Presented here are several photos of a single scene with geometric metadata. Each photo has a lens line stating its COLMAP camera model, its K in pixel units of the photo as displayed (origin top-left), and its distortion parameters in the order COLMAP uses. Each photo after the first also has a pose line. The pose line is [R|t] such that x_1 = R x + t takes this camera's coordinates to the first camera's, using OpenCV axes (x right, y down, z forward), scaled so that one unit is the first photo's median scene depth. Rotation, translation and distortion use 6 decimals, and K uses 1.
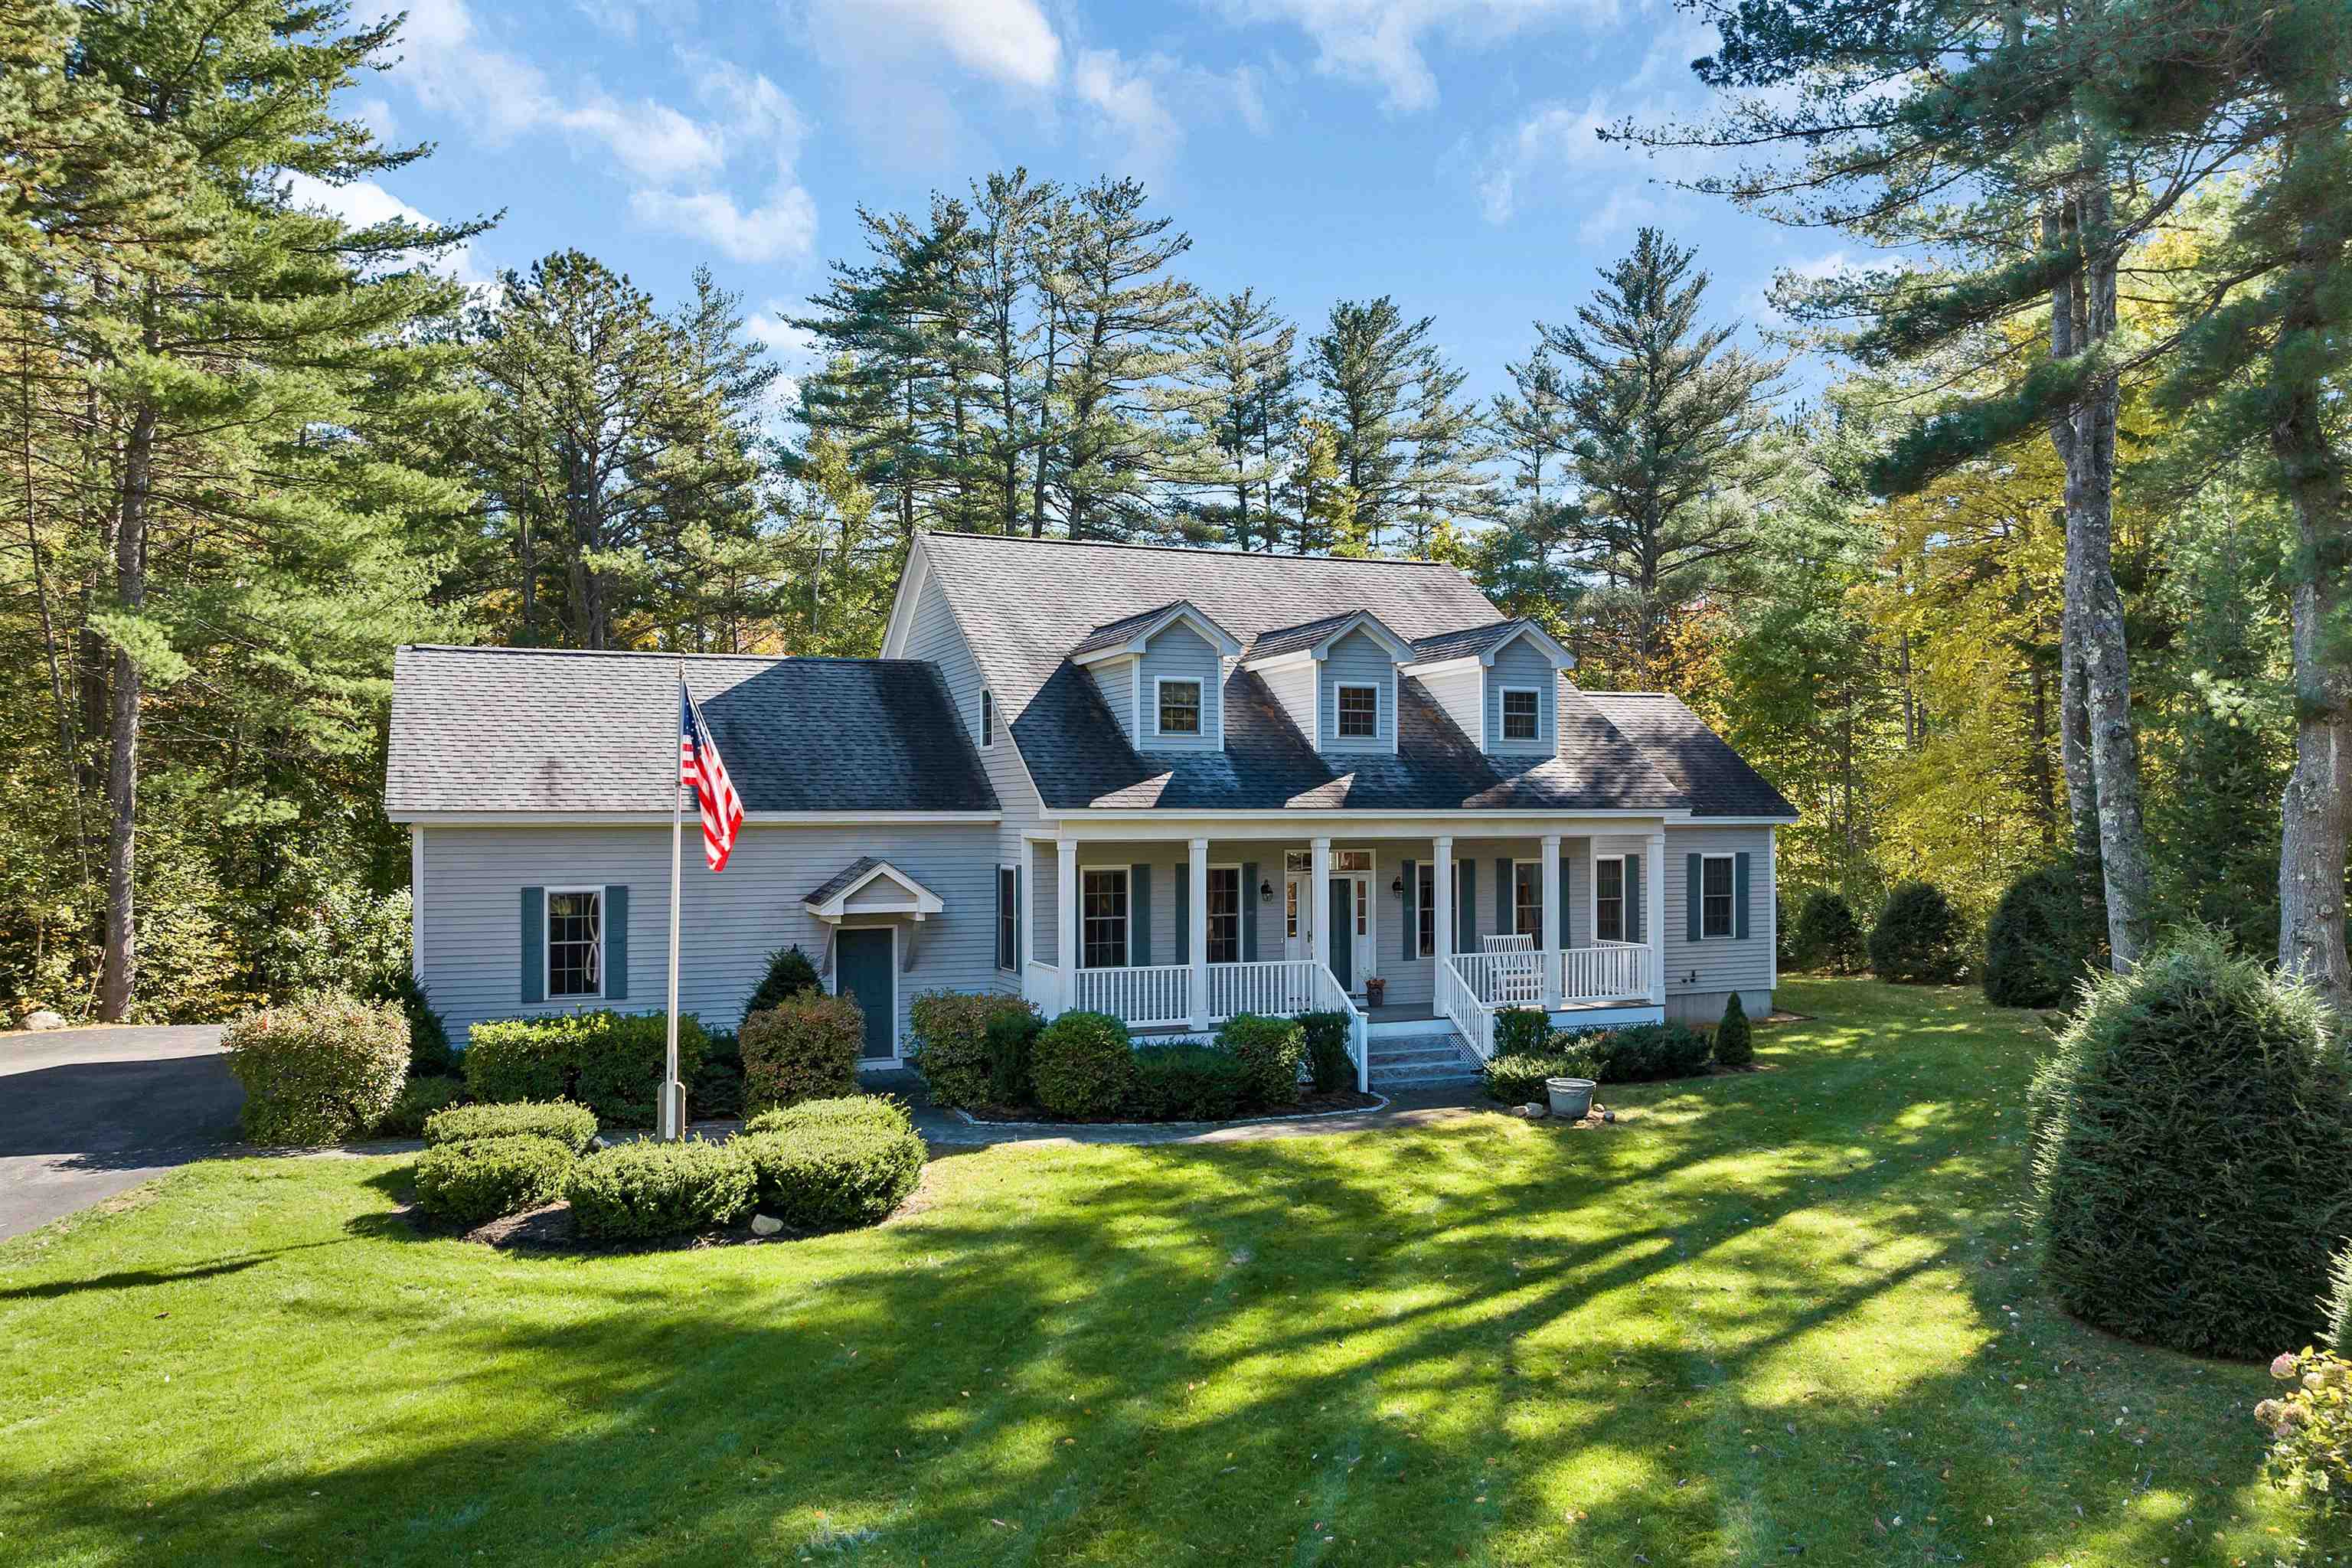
lens RADIAL K [[1679.6, 0, 1186.1], [0, 1679.6, 783.1], [0, 0, 1]] dist [0.006177, 0.000773]
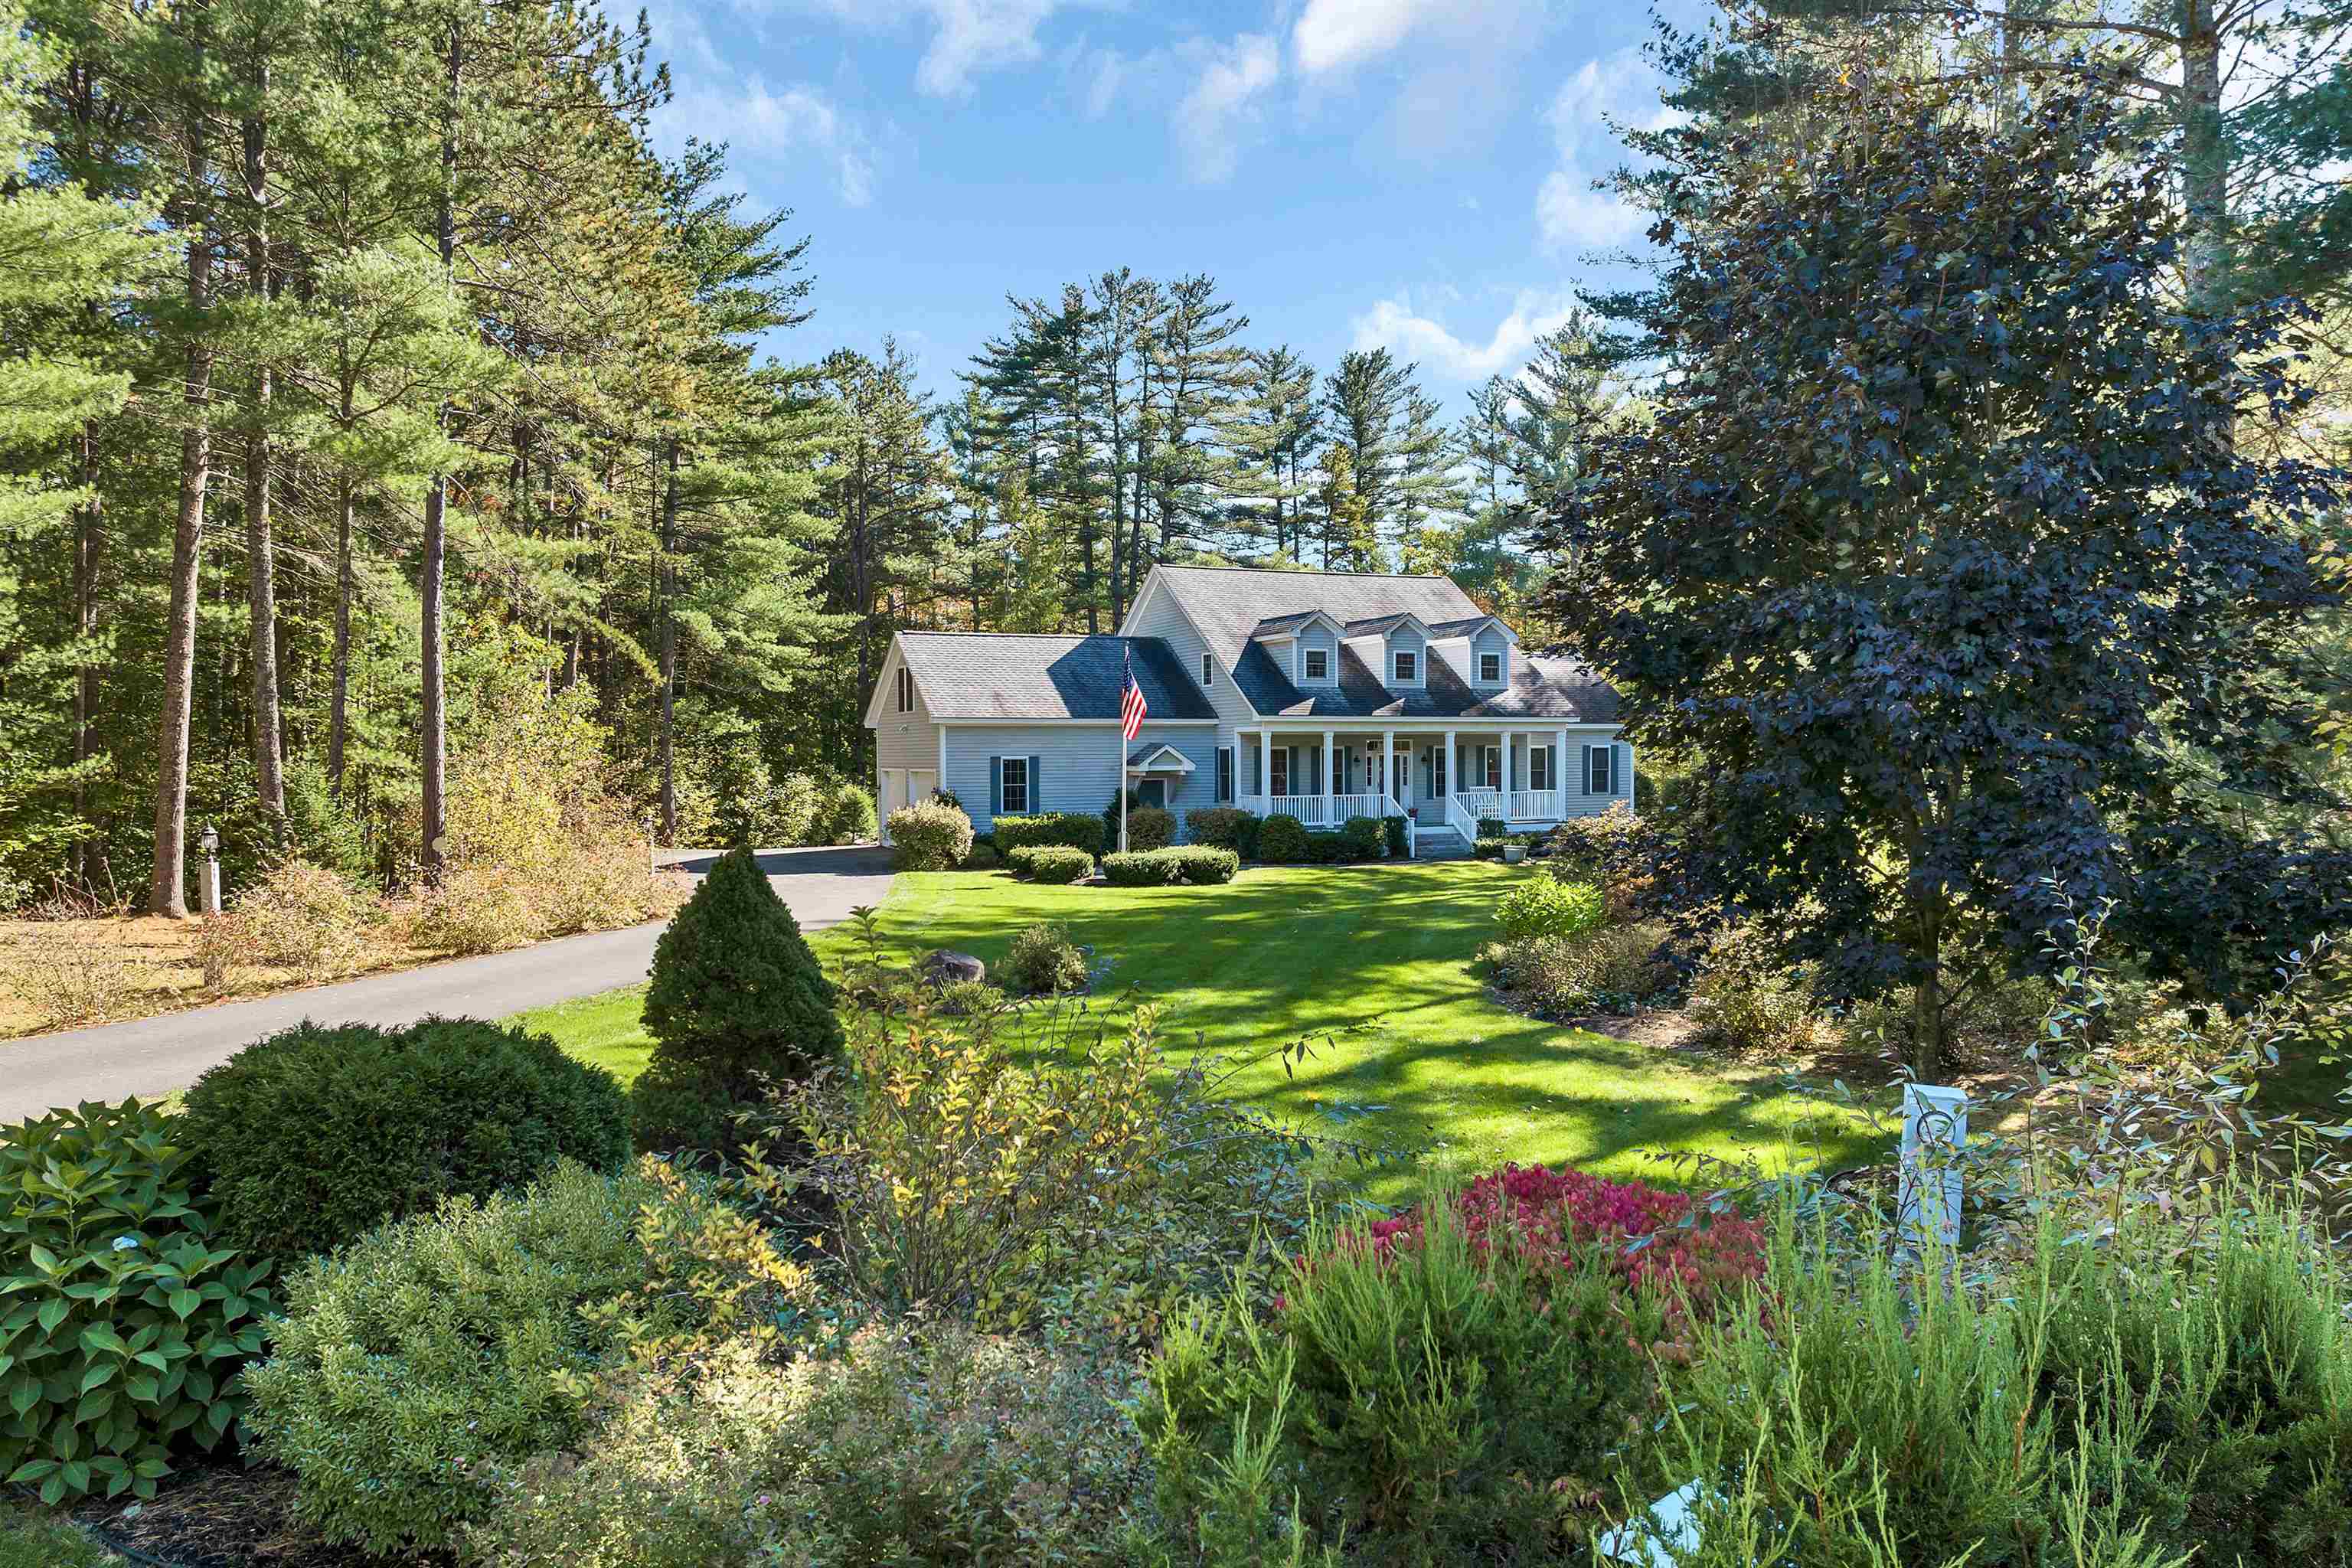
lens RADIAL K [[1679.6, 0, 1166.1], [0, 1679.6, 779.1], [0, 0, 1]] dist [0.006177, 0.000773]
pose [[0.999834, -0.001098, 0.018177, -0.194188], [0.000465, 0.999395, 0.034776, 0.017773], [-0.018204, -0.034762, 0.999230, -0.859247]]
